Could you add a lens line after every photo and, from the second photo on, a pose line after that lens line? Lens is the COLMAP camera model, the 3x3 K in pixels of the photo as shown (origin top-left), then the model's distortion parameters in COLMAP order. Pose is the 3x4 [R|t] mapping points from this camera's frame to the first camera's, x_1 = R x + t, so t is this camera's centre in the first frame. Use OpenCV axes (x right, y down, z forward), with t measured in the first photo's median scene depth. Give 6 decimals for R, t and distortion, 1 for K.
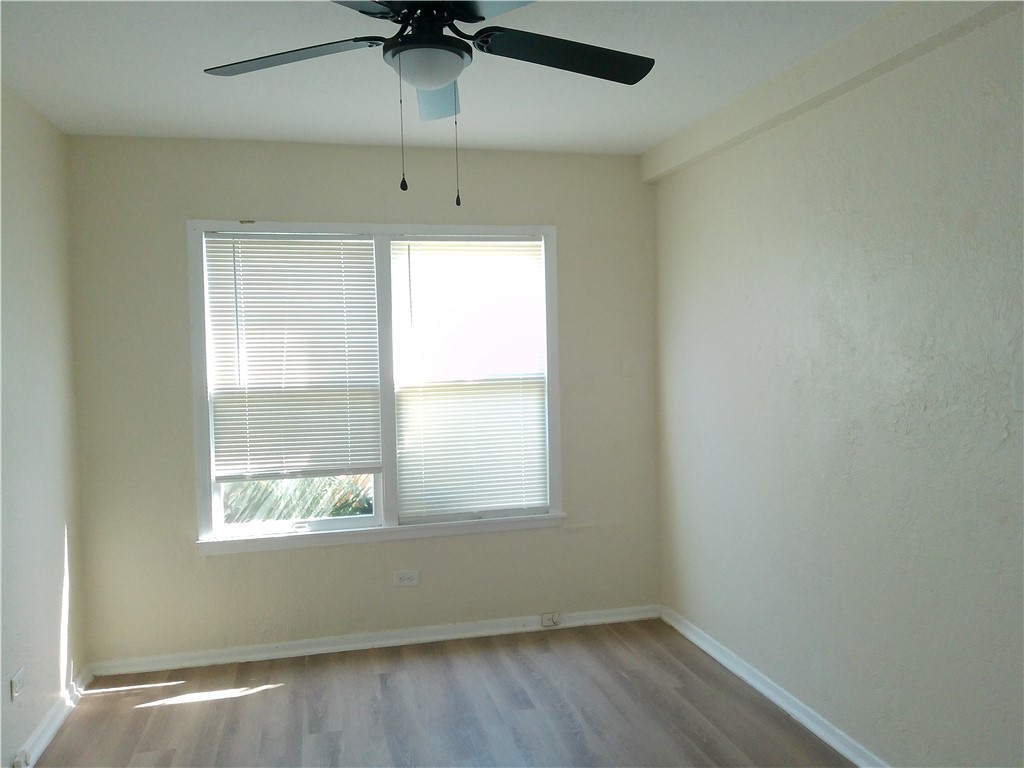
lens RADIAL K [[838.1, 0, 514.8], [0, 838.1, 383.7], [0, 0, 1]] dist [0.109606, -0.218160]
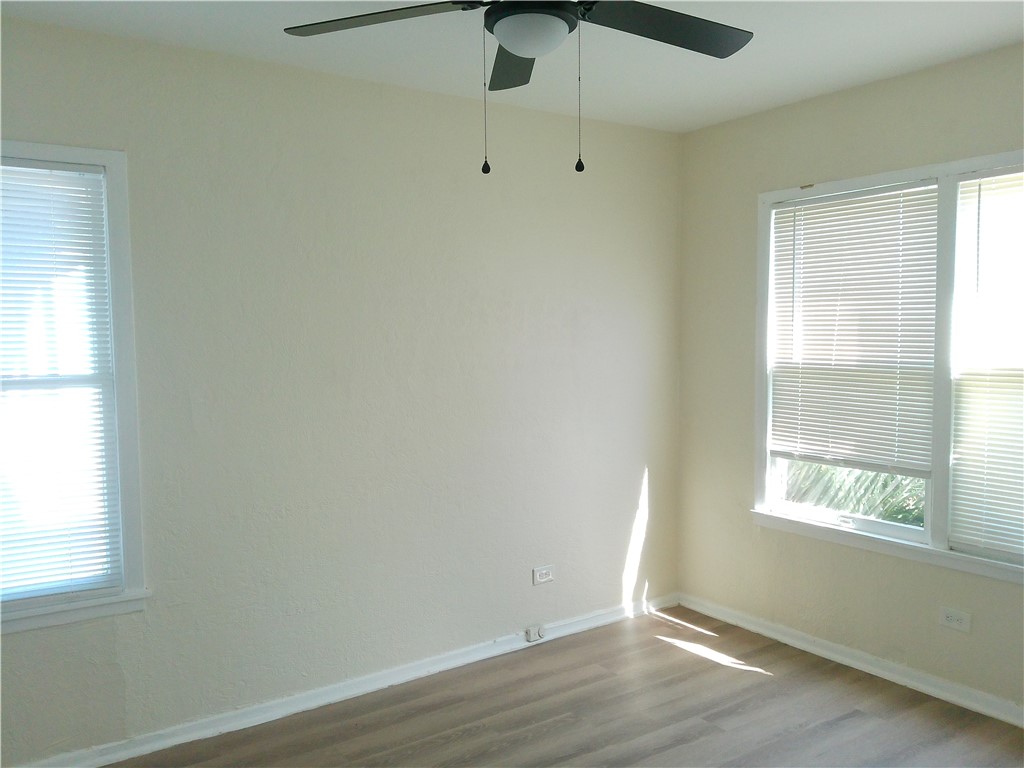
lens RADIAL K [[838.1, 0, 514.8], [0, 838.1, 383.7], [0, 0, 1]] dist [0.109606, -0.218160]
pose [[0.360322, 0.077912, -0.929568, 0.452734], [-0.032557, 0.996949, 0.070939, -0.028898], [0.932260, 0.004703, 0.361760, 0.353959]]
